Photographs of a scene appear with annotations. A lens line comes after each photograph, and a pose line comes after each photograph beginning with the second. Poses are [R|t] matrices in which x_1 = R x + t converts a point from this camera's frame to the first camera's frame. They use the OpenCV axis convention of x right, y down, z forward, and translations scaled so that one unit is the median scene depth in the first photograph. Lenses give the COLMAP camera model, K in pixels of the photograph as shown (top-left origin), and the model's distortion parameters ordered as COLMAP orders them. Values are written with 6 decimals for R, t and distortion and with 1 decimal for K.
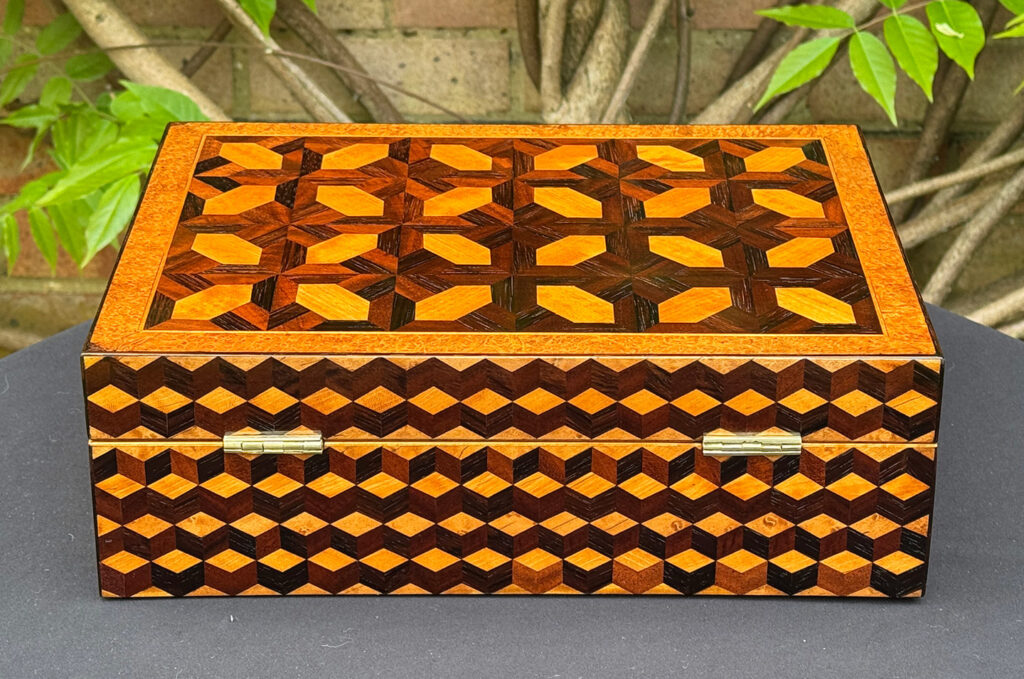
lens RADIAL K [[2304.2, 0, 531.3], [0, 2304.2, 336.4], [0, 0, 1]] dist [0.104374, 0.341516]
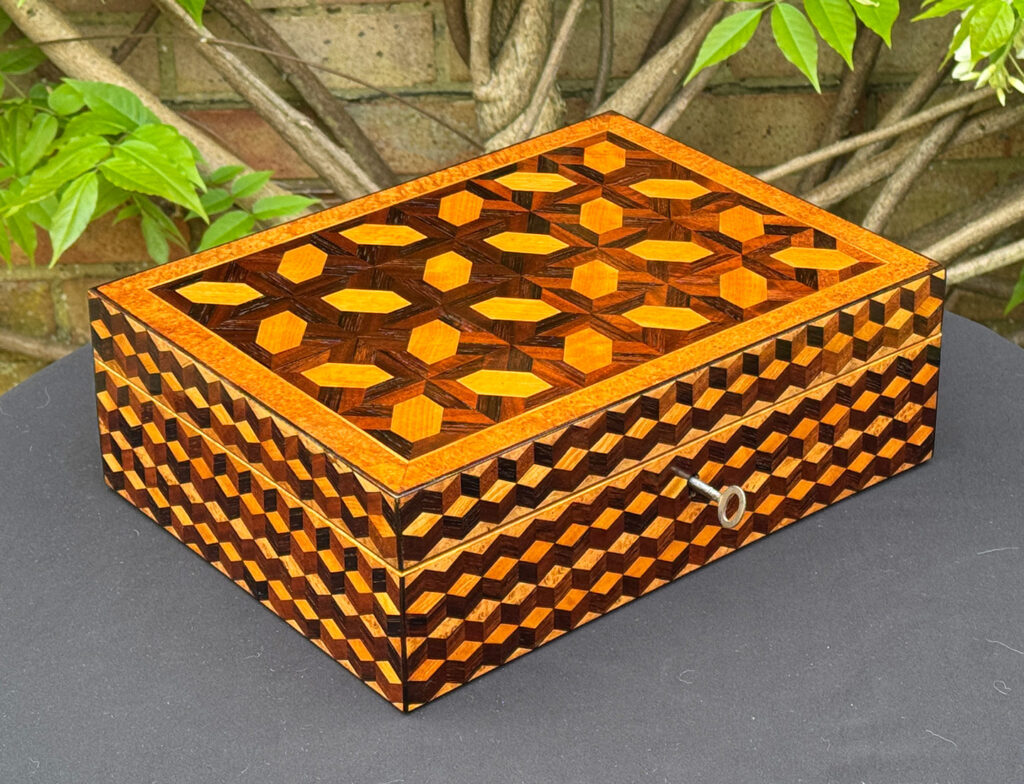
lens RADIAL K [[2601.9, 0, 513.9], [0, 2601.9, 345.2], [0, 0, 1]] dist [0.104735, 0.264312]
pose [[0.997728, -0.049994, 0.045161, -0.034801], [0.048404, 0.998191, 0.035656, -0.022882], [-0.046862, -0.033389, 0.998343, -0.156734]]
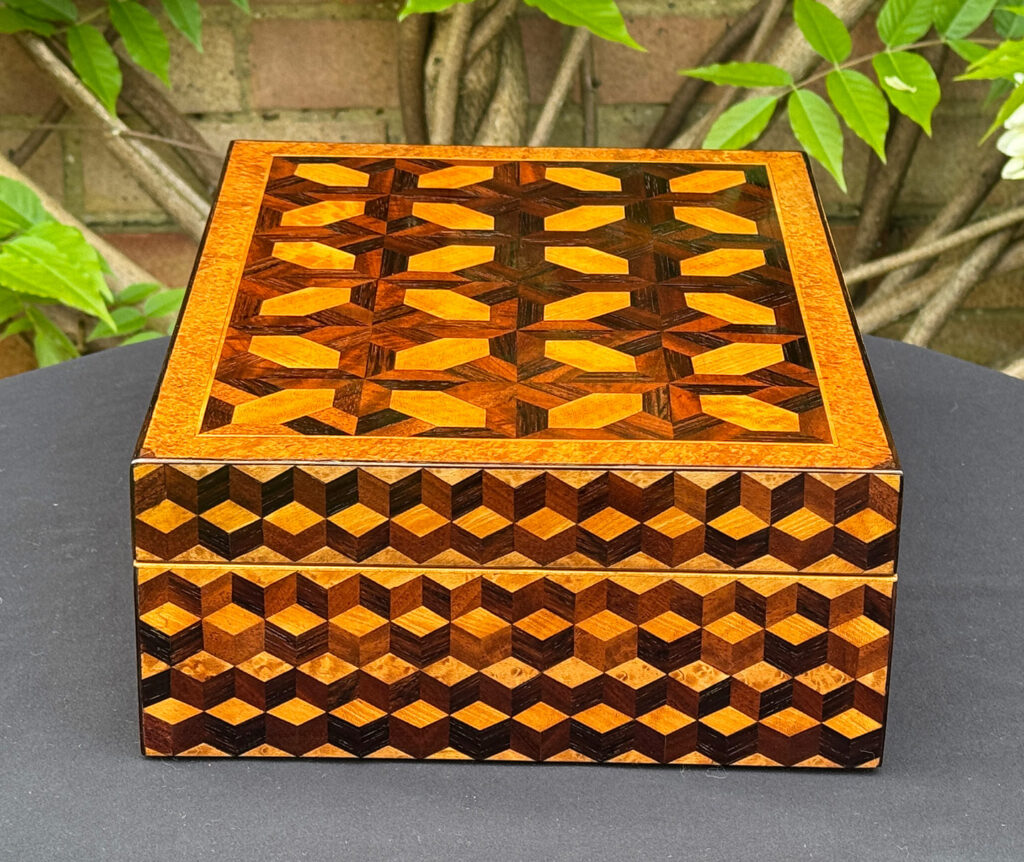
lens RADIAL K [[2782.8, 0, 511.6], [0, 2782.8, 429.9], [0, 0, 1]] dist [0.083899, 0.798453]
pose [[0.997295, -0.026895, 0.068401, -0.039469], [0.030282, 0.998341, -0.048967, 0.042342], [-0.066971, 0.050906, 0.996455, -0.043943]]
